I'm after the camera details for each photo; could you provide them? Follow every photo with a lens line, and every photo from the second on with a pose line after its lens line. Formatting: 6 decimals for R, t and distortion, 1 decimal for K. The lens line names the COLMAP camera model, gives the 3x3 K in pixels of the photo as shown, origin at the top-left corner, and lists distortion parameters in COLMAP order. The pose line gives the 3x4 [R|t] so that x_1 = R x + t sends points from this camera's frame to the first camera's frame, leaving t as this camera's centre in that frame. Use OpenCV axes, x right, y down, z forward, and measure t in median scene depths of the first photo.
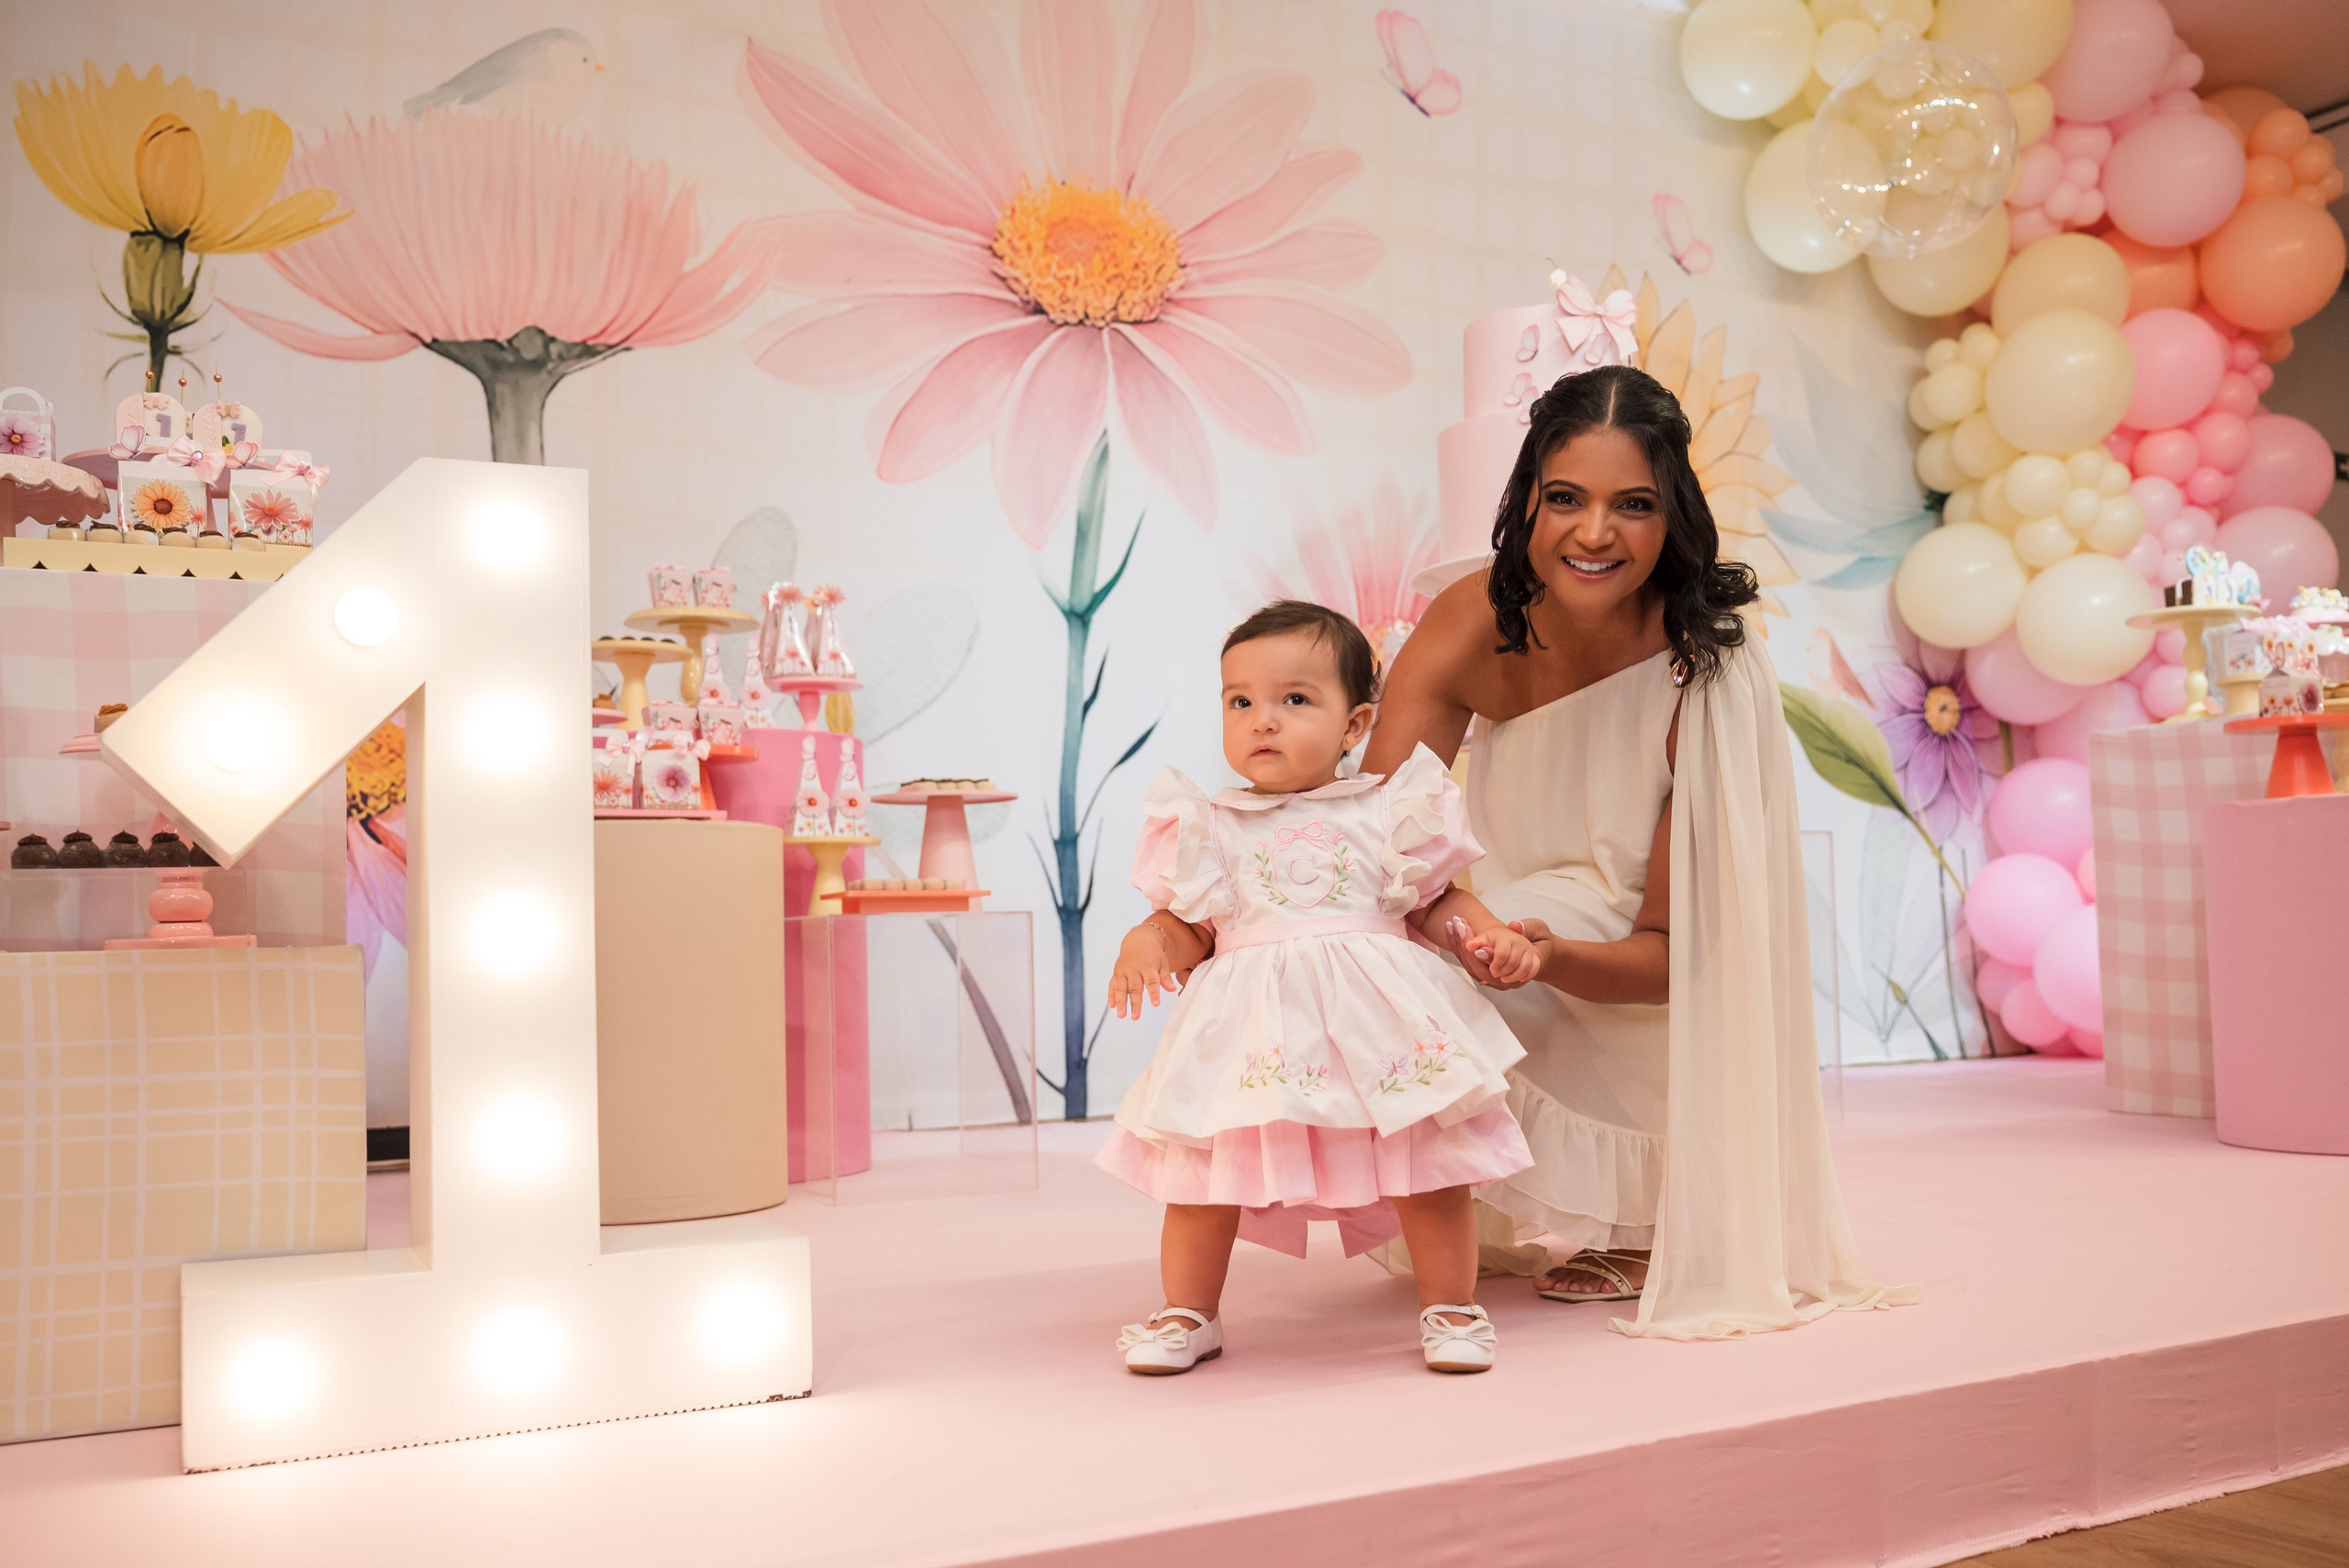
lens RADIAL K [[1993.1, 0, 1195.1], [0, 1993.1, 839.8], [0, 0, 1]] dist [0.002376, 0.003563]
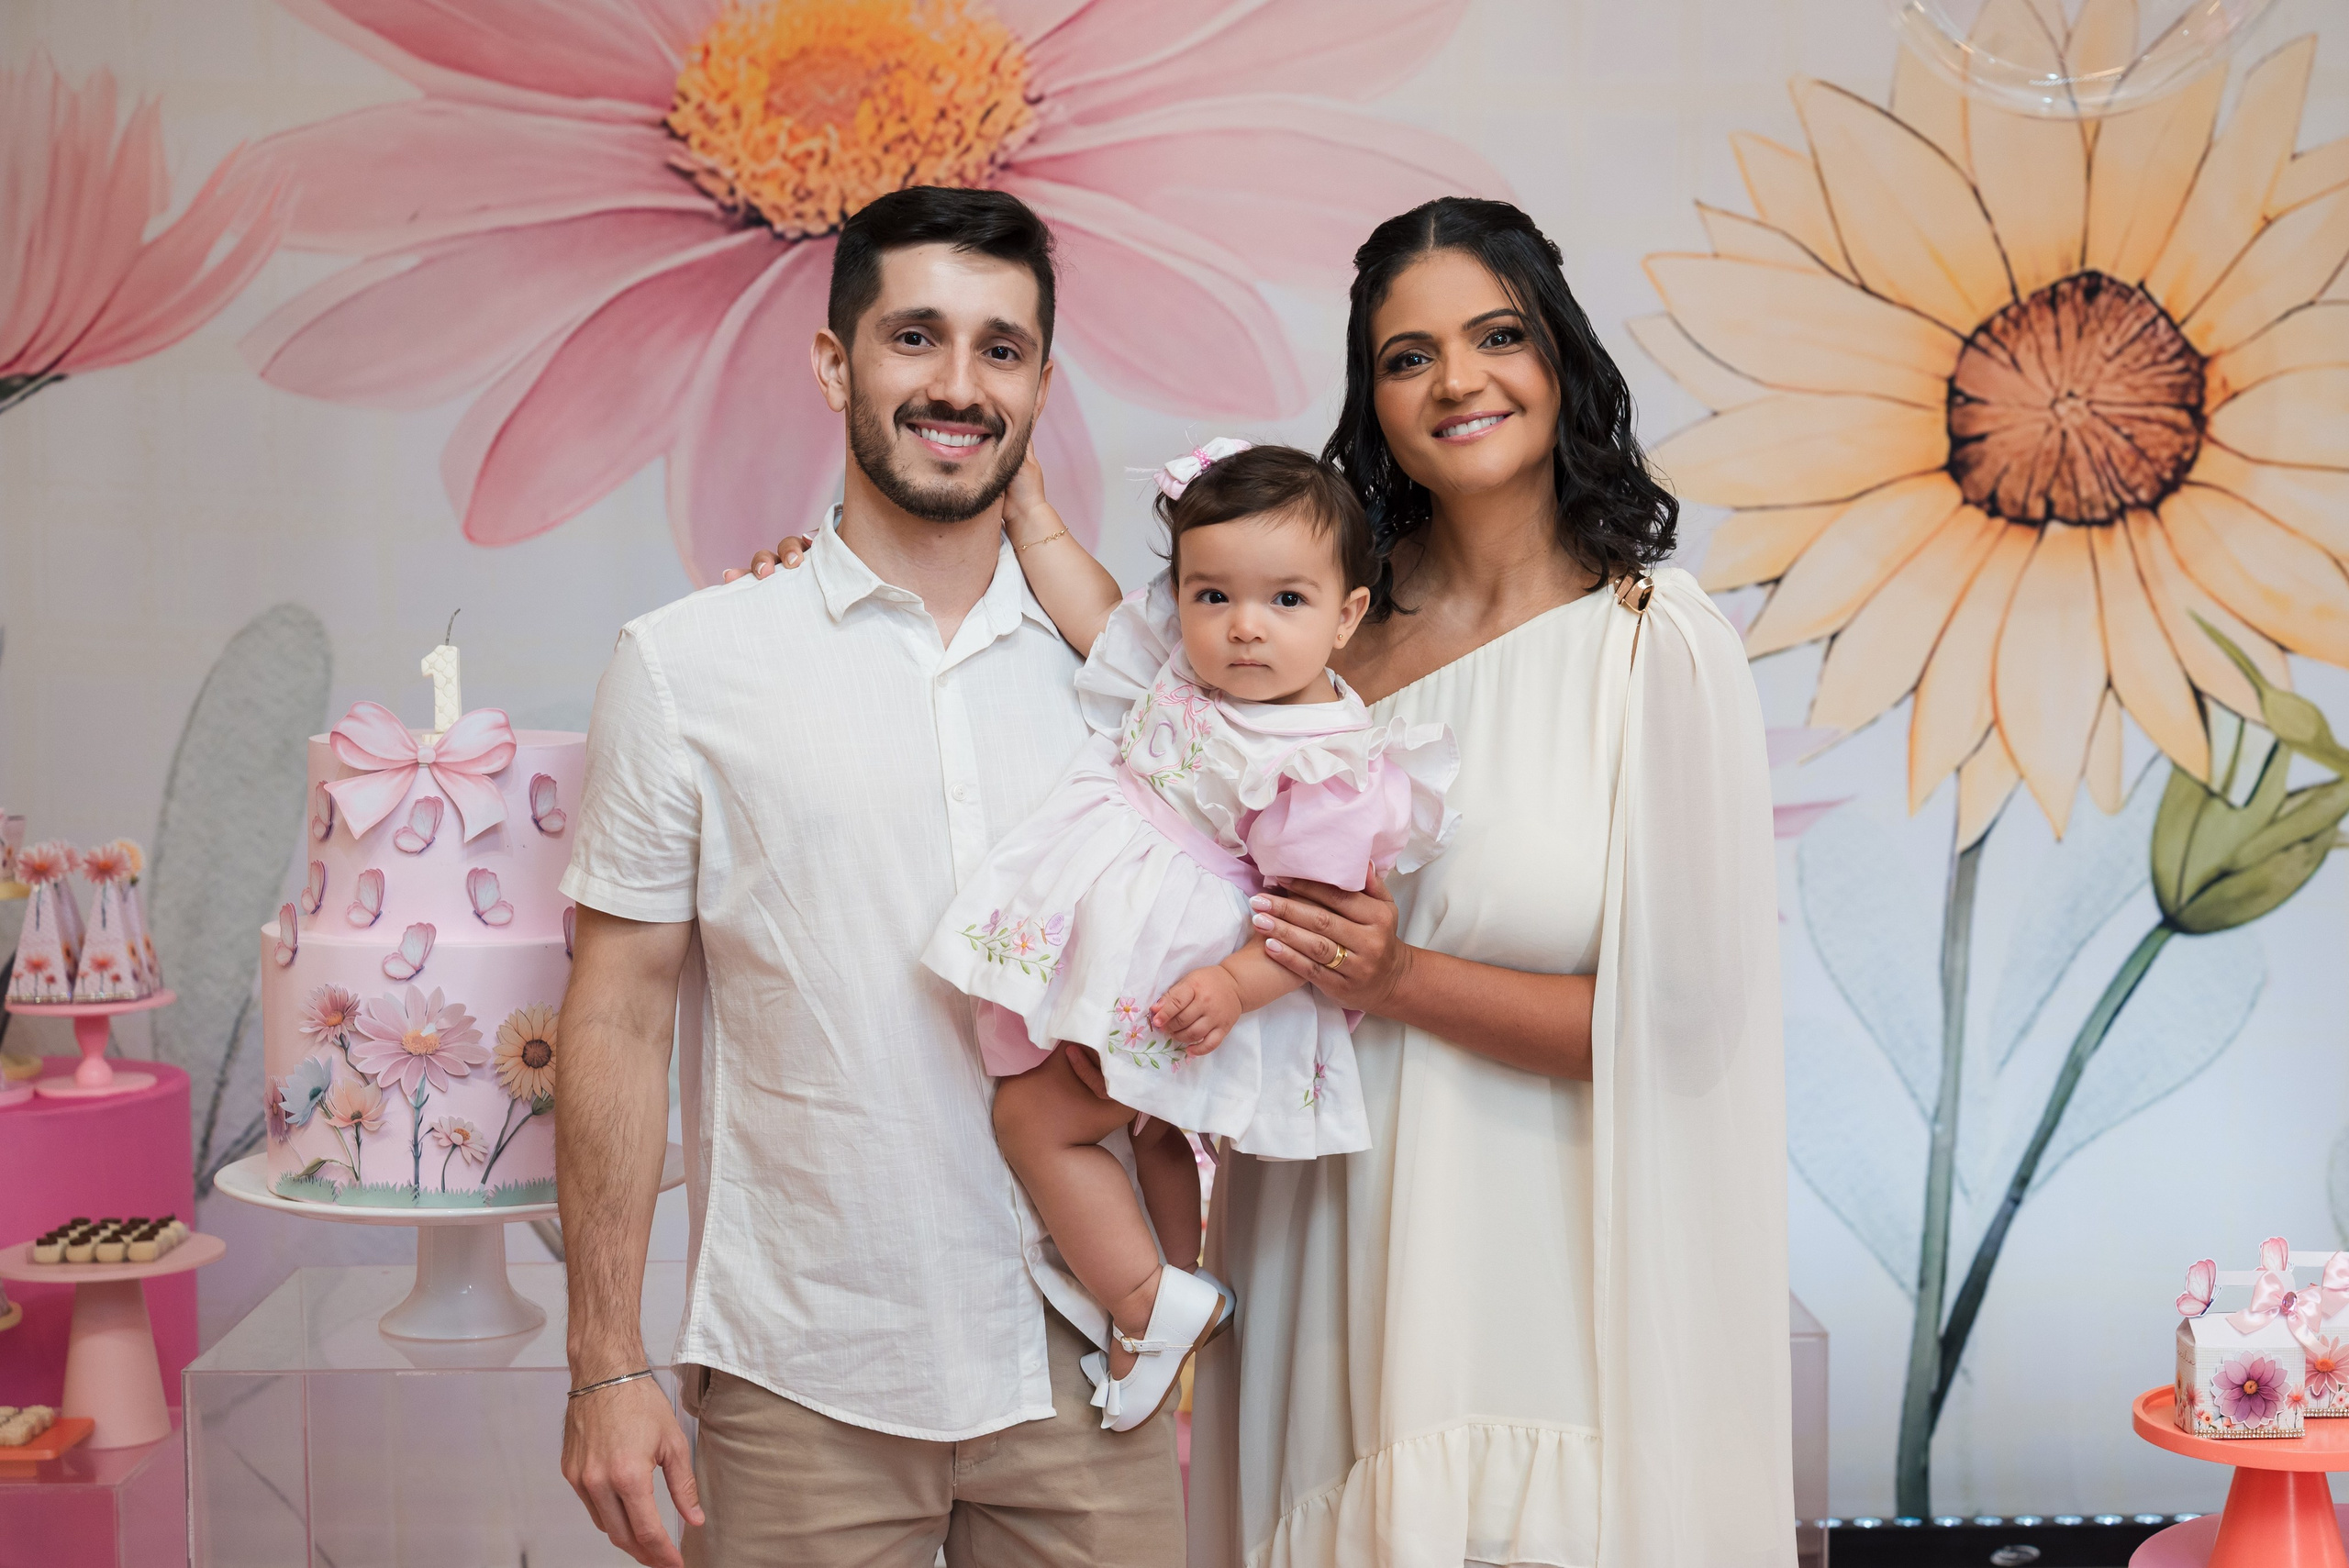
lens RADIAL K [[3467.2, 0, 1174.5], [0, 3467.2, 784.0], [0, 0, 1]] dist [0.009888, -0.018674]
pose [[0.891323, 0.045991, -0.451030, 0.506072], [0.010345, 0.992519, 0.121650, -0.227362], [0.453250, -0.113095, 0.884180, 0.139104]]
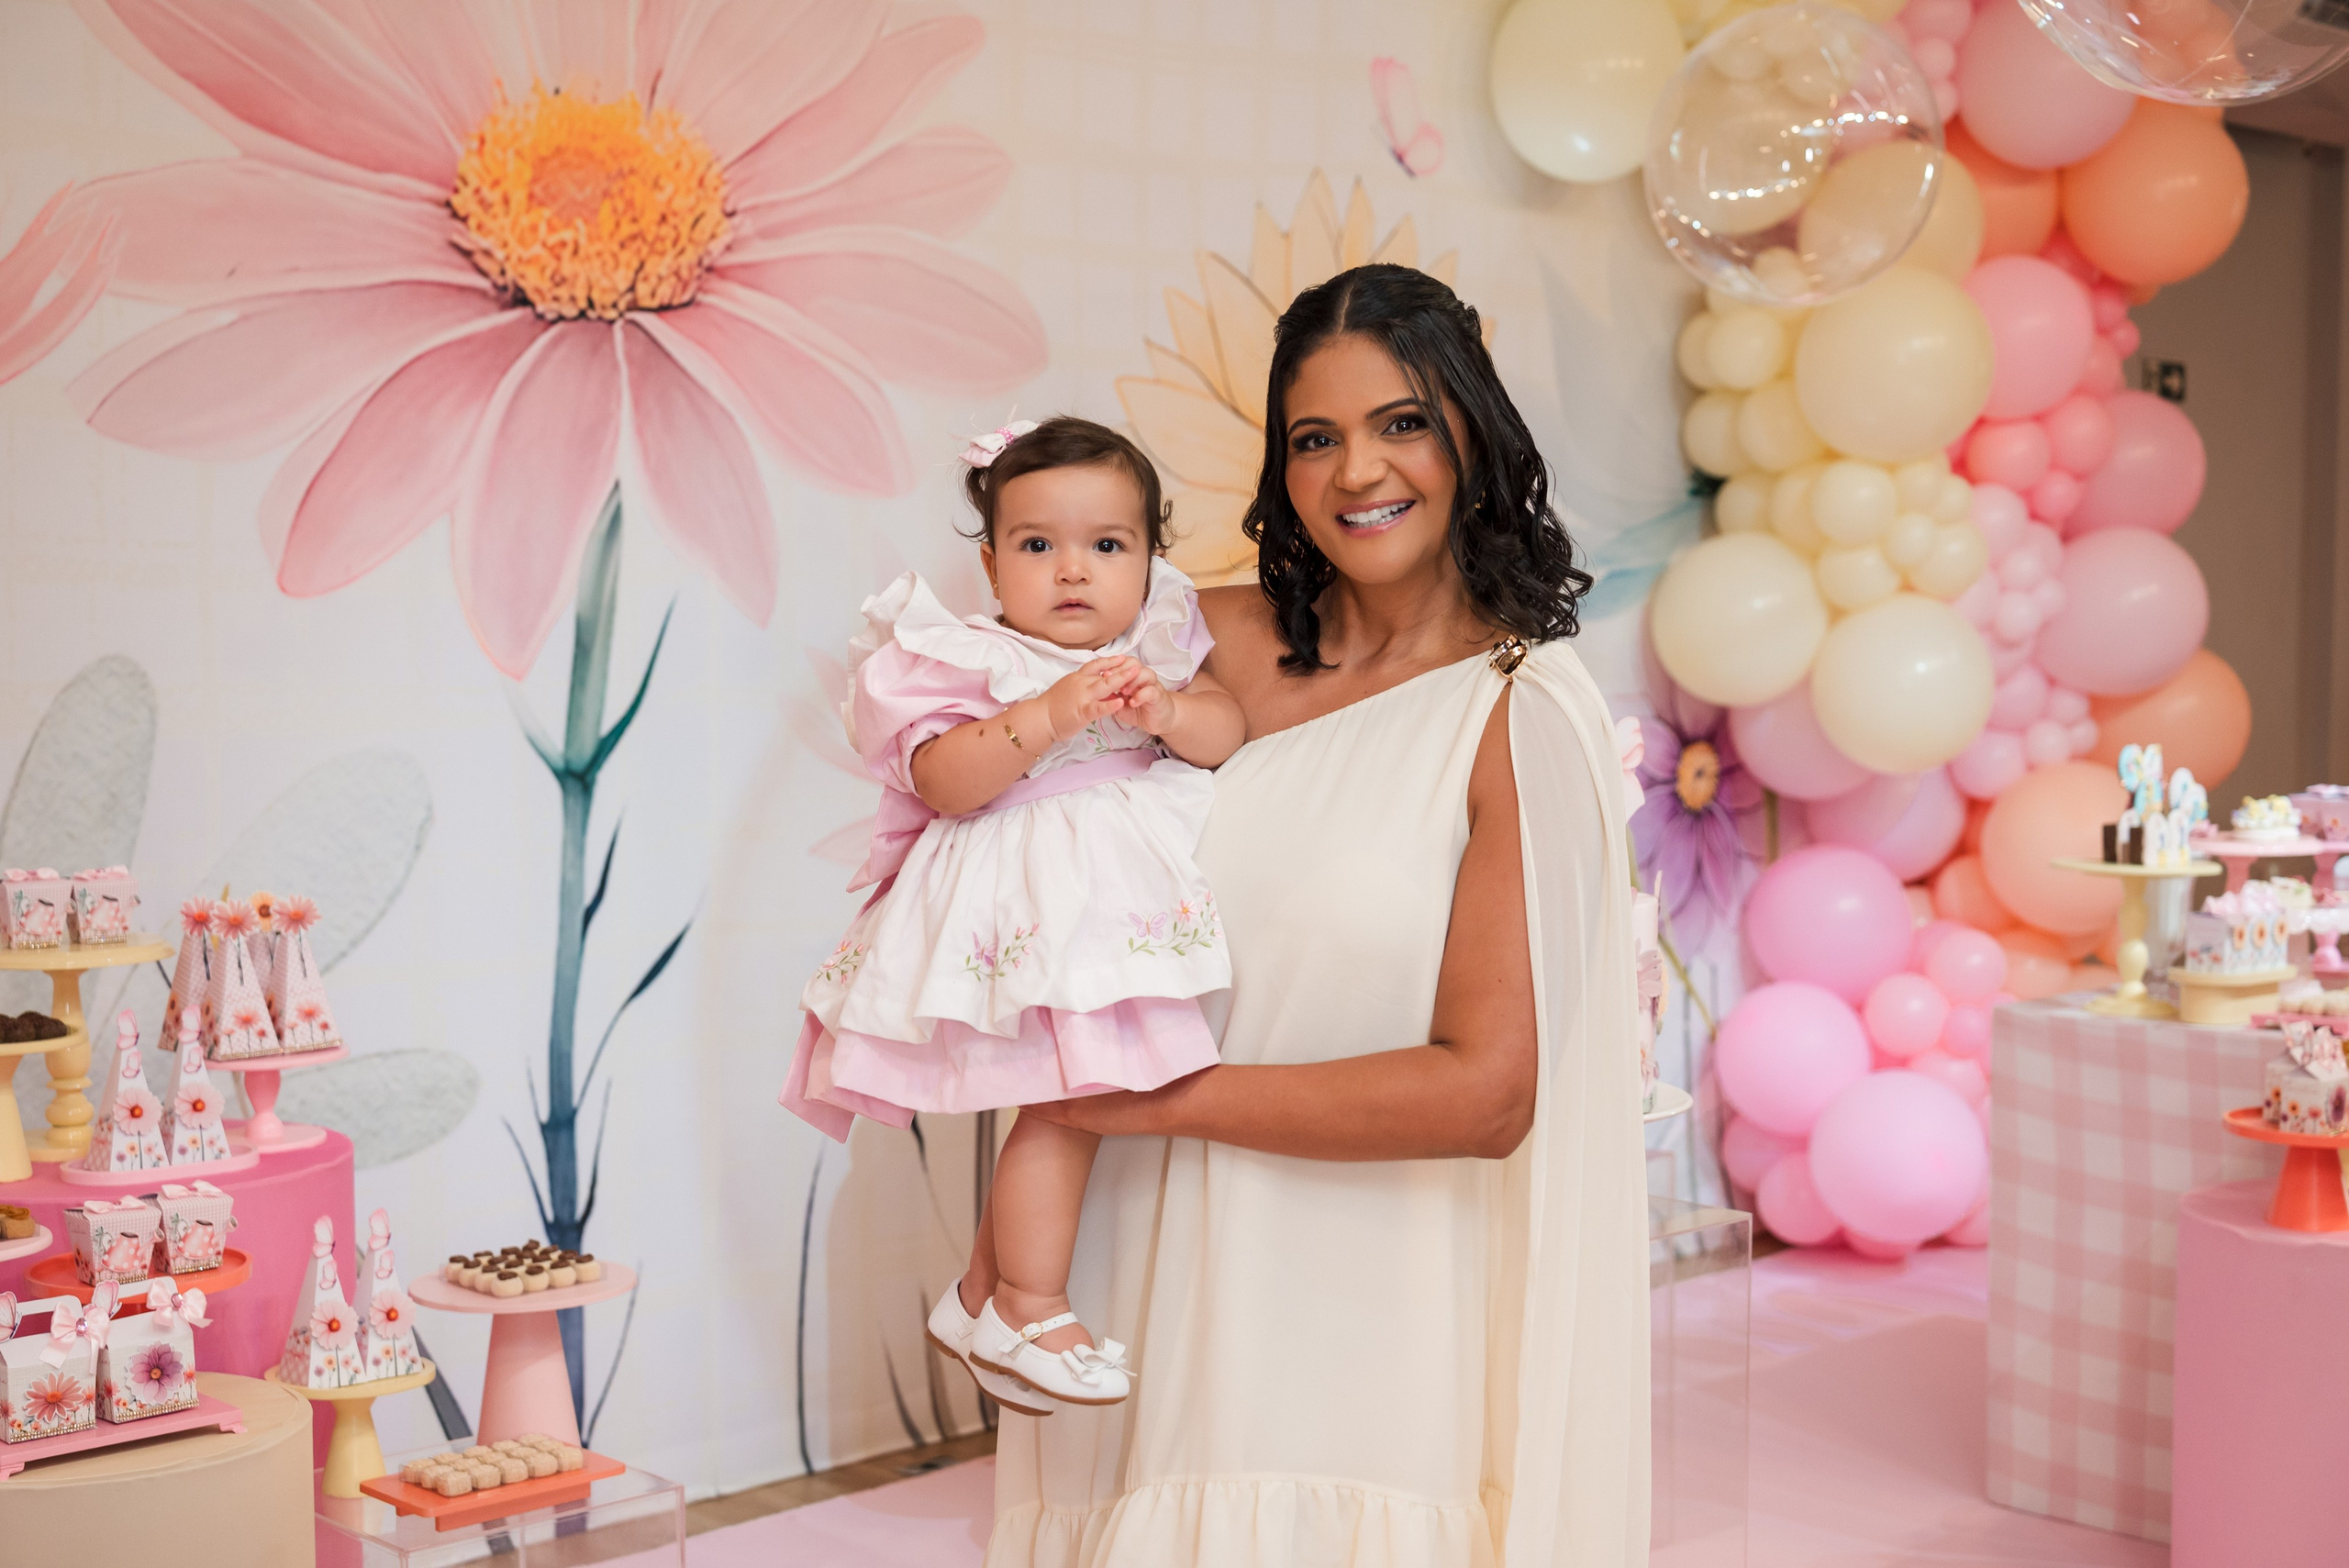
lens RADIAL K [[2995.8, 0, 1099.2], [0, 2995.8, 813.0], [0, 0, 1]] dist [0.014940, -0.023877]
pose [[0.967432, 0.001064, 0.253129, -0.143900], [-0.029678, 0.993571, 0.109250, -0.216289], [-0.251385, -0.113205, 0.961244, 0.014766]]
